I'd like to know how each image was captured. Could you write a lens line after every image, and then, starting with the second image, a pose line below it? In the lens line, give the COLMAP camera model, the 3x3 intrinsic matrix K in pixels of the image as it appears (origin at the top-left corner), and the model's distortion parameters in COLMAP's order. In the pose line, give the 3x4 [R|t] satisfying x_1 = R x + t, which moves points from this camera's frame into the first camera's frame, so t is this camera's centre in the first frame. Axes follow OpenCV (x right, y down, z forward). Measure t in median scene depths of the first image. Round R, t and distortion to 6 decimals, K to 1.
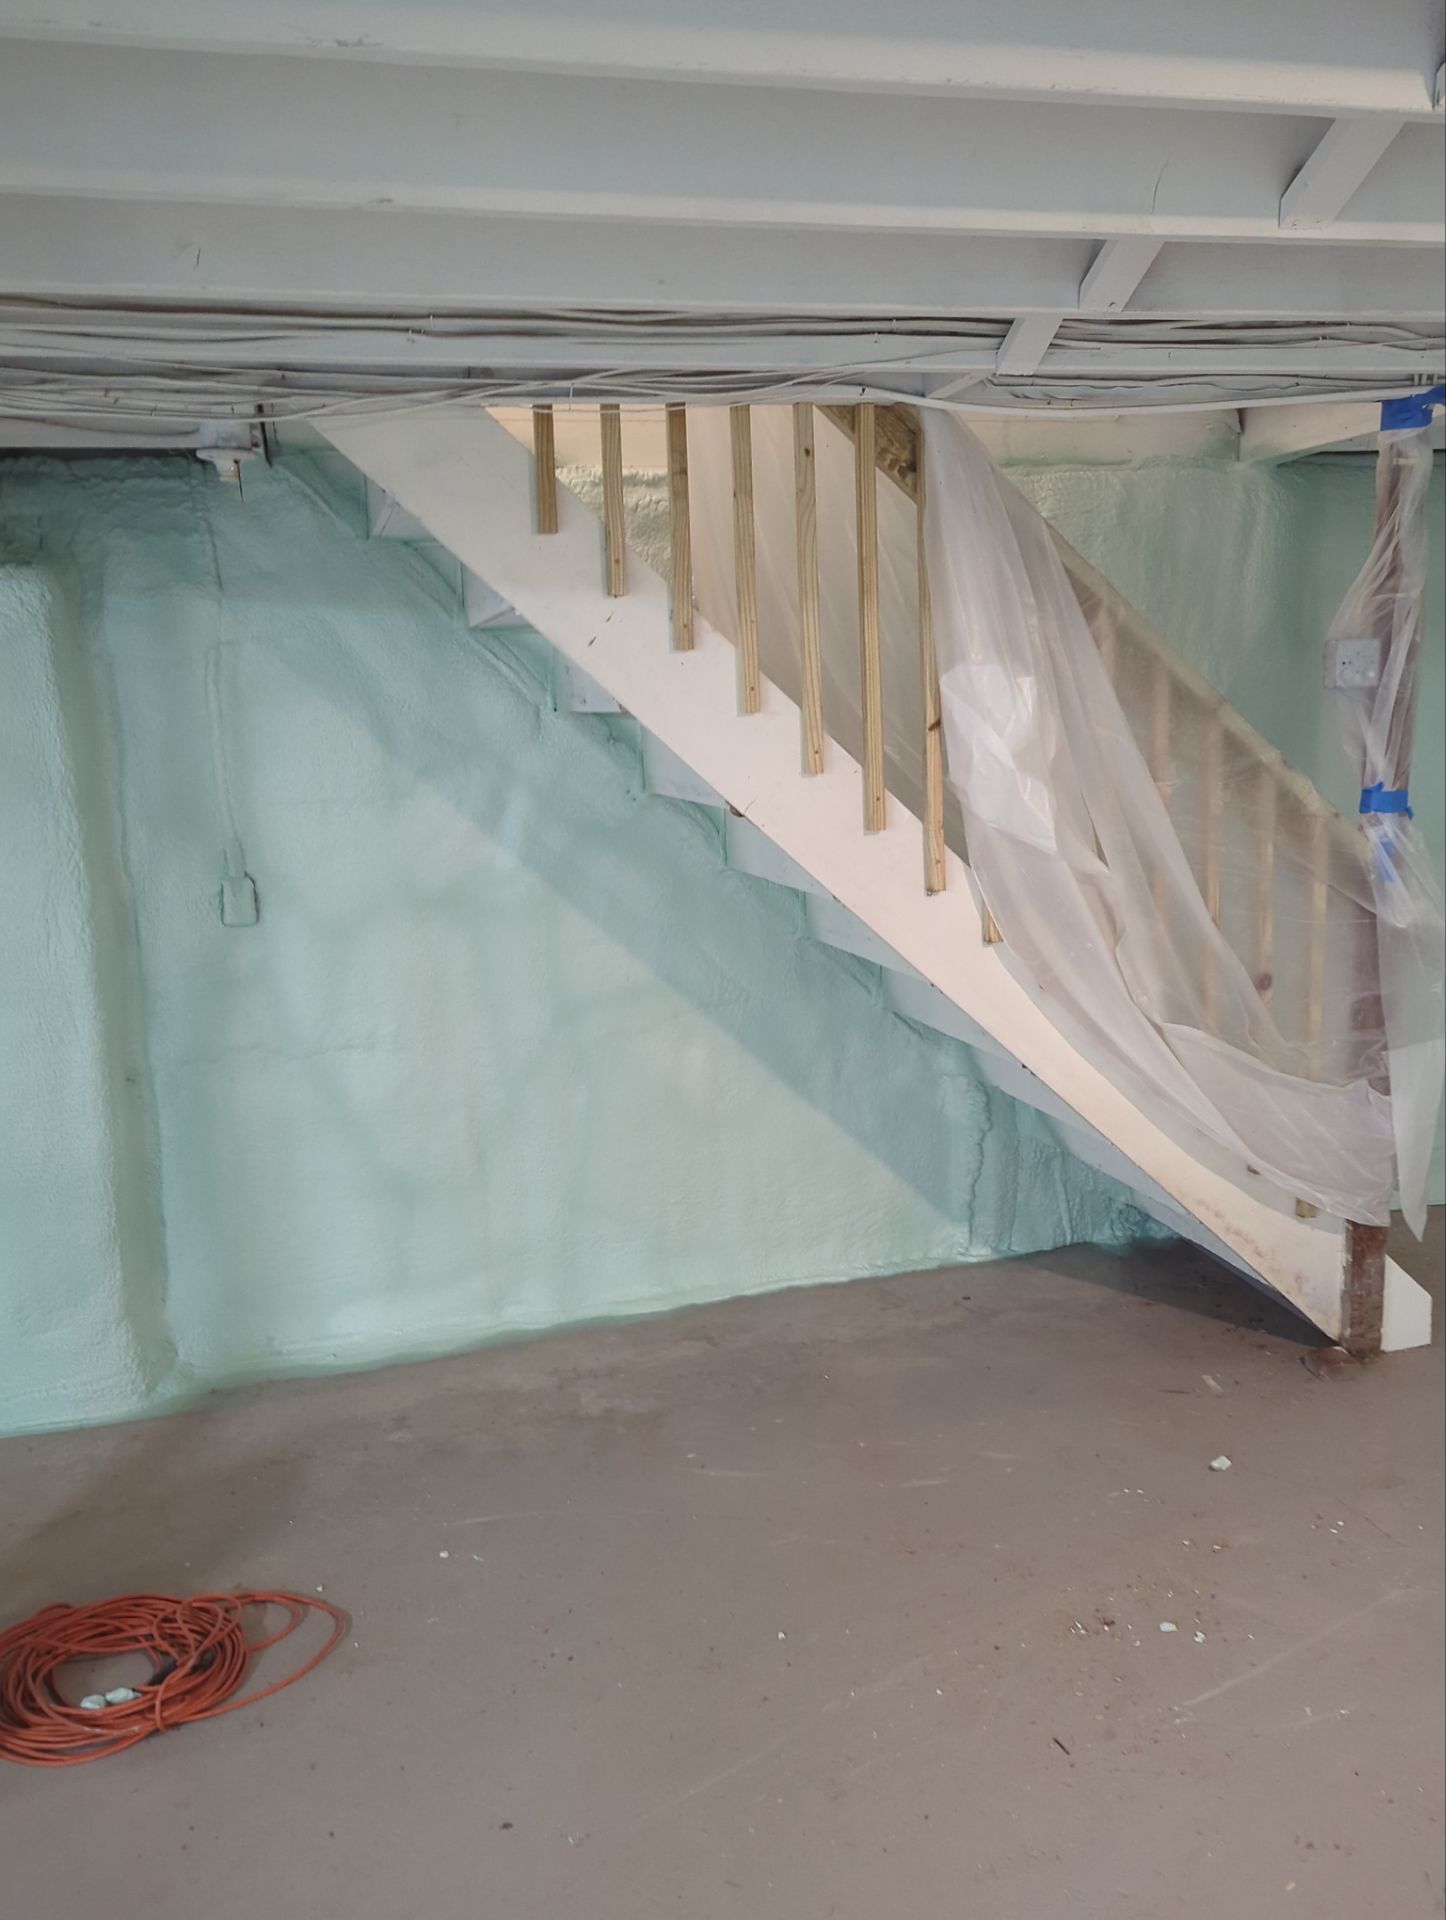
lens RADIAL K [[1565.1, 0, 729.4], [0, 1565.1, 962.8], [0, 0, 1]] dist [0.075181, -0.074096]
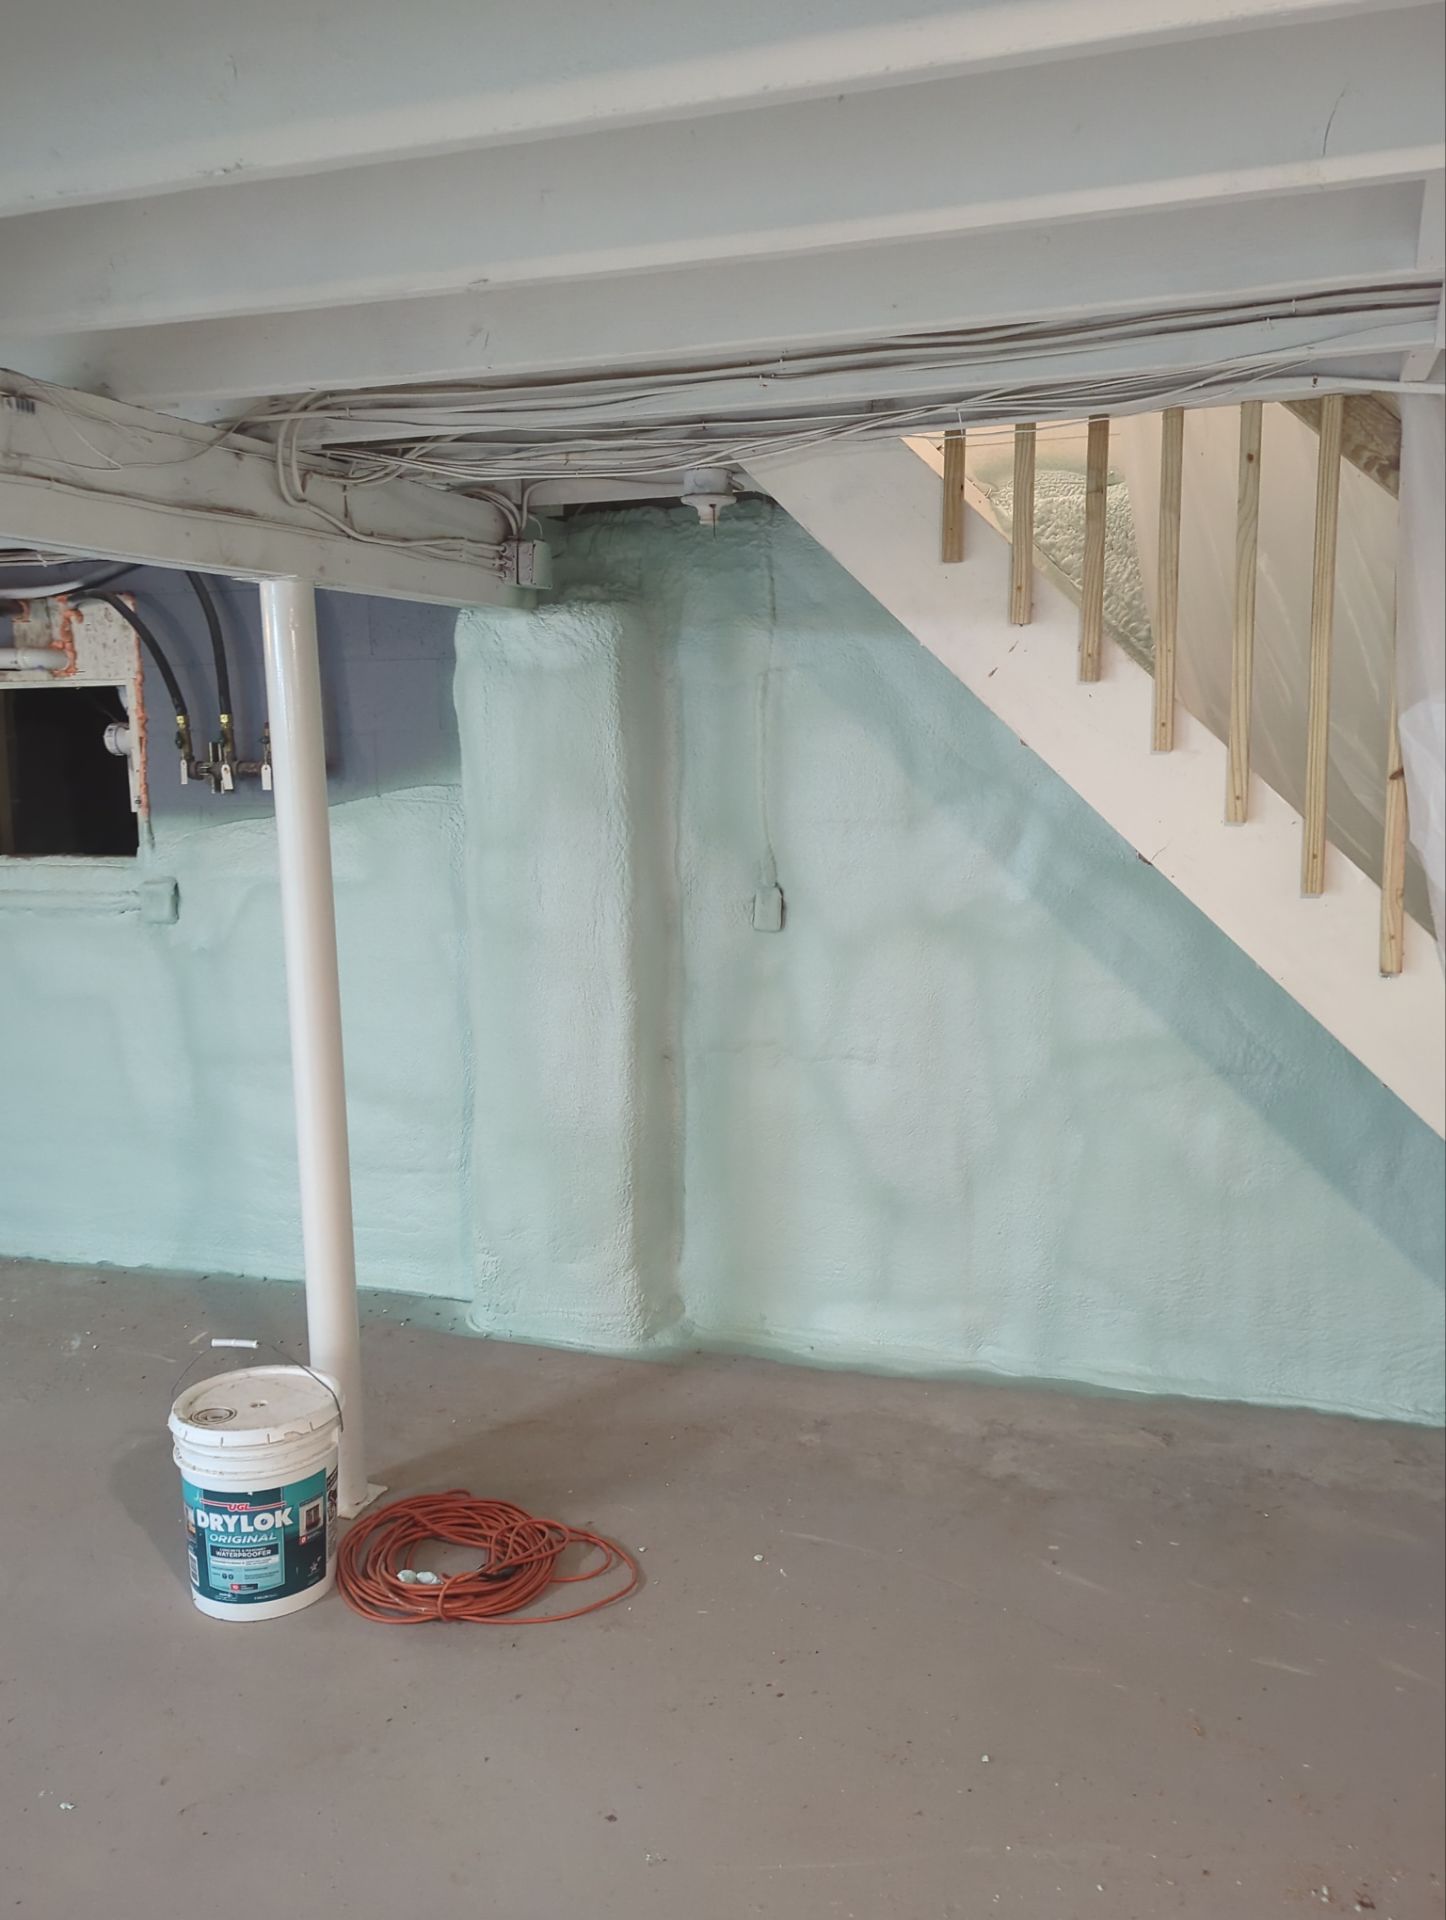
lens RADIAL K [[1565.1, 0, 729.4], [0, 1565.1, 962.8], [0, 0, 1]] dist [0.075181, -0.074096]
pose [[0.825491, 0.111242, -0.553344, 0.288834], [-0.113822, 0.993053, 0.029838, -0.034082], [0.552819, 0.038352, 0.832418, 0.105065]]
